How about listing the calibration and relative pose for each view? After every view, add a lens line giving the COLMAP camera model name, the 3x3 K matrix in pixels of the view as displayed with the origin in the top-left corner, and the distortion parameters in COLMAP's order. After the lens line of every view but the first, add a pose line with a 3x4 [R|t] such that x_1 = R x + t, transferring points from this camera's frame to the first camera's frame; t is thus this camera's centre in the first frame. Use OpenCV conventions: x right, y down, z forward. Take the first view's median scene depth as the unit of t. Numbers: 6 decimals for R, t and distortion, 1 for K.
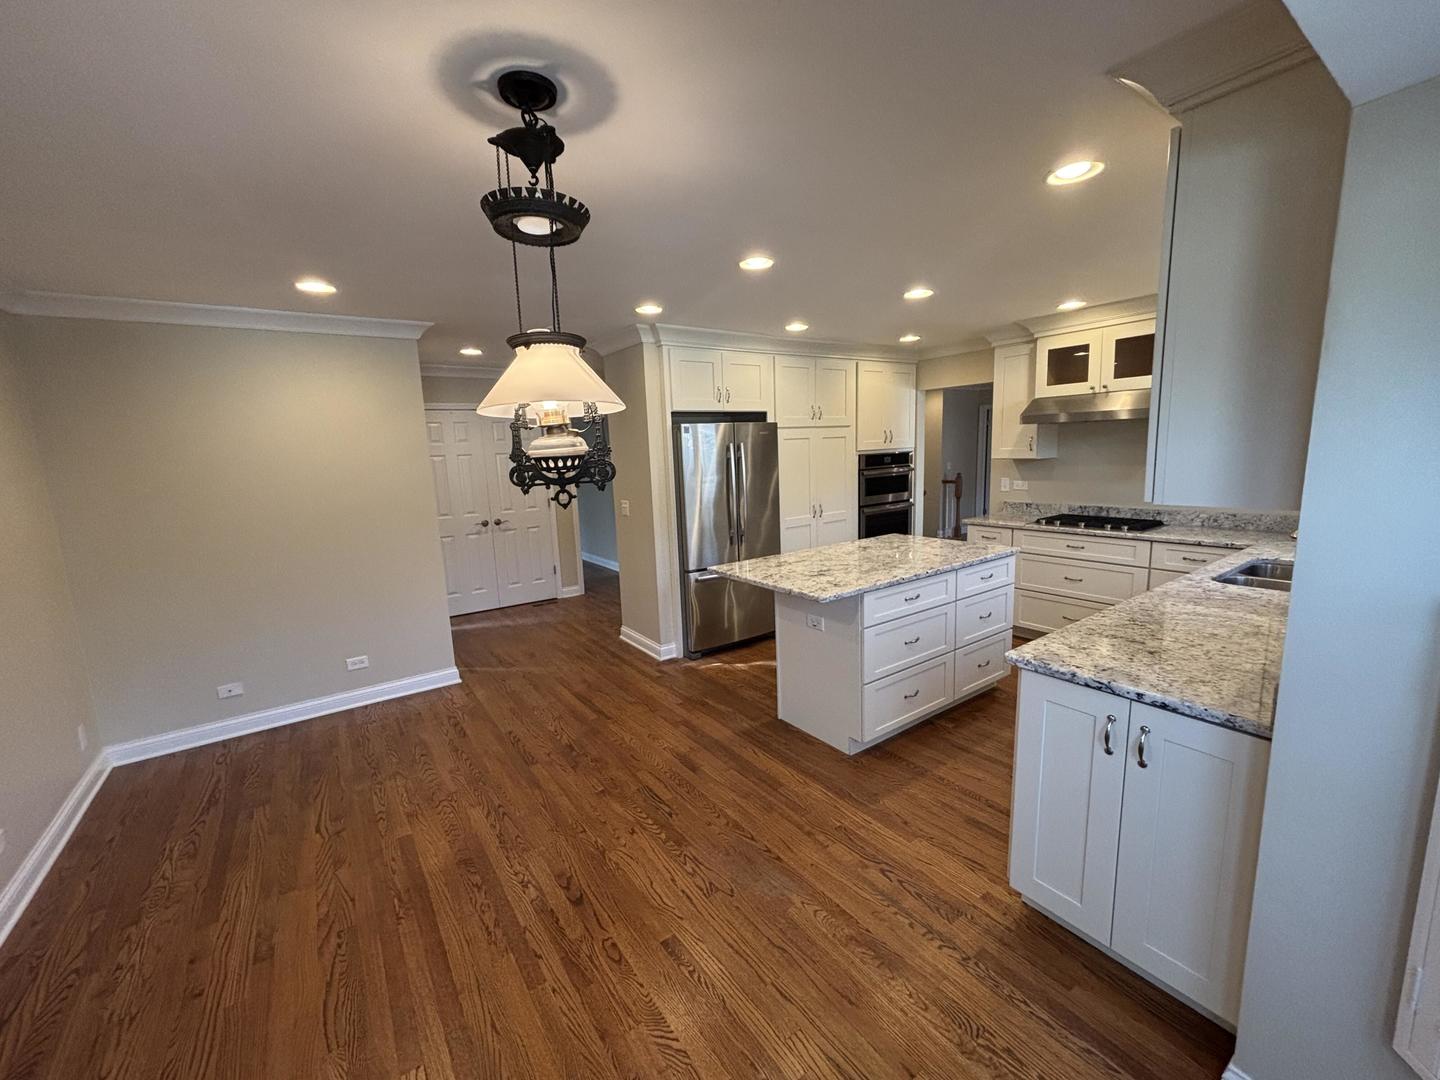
lens RADIAL K [[575.6, 0, 715.4], [0, 575.6, 539.8], [0, 0, 1]] dist [-0.001430, -0.000468]
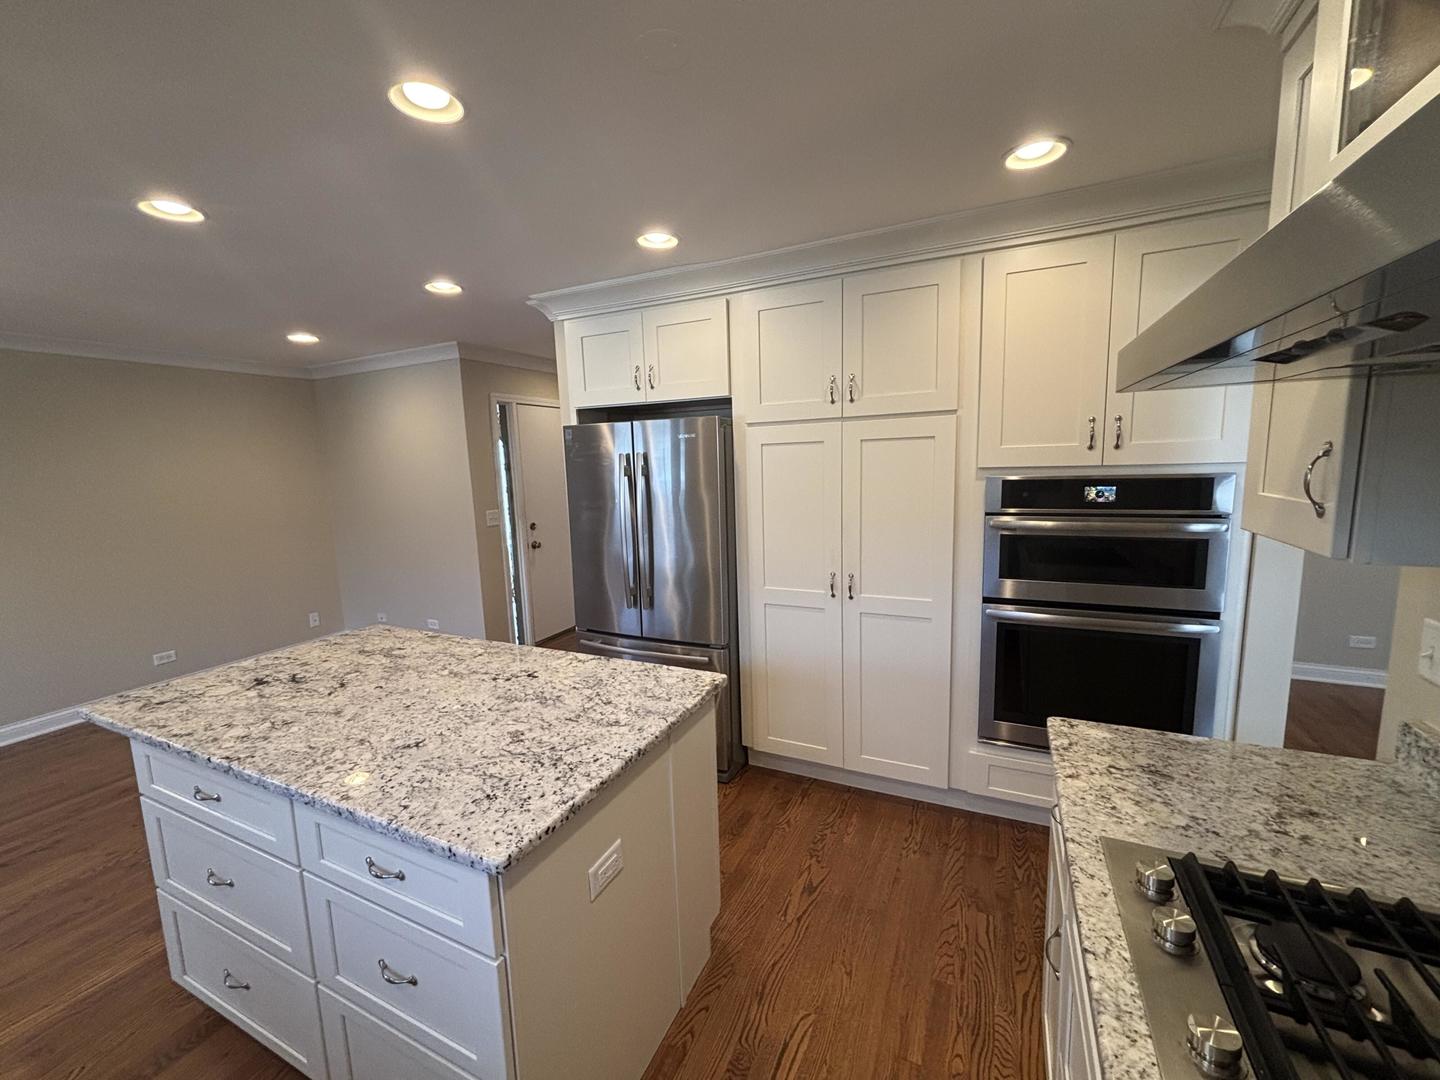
lens RADIAL K [[575.6, 0, 715.4], [0, 575.6, 539.8], [0, 0, 1]] dist [-0.001430, -0.000468]
pose [[0.484014, 0.148034, -0.862448, 0.828228], [-0.123880, 0.987252, 0.099933, -0.190718], [0.866247, 0.058471, 0.496182, 0.986318]]
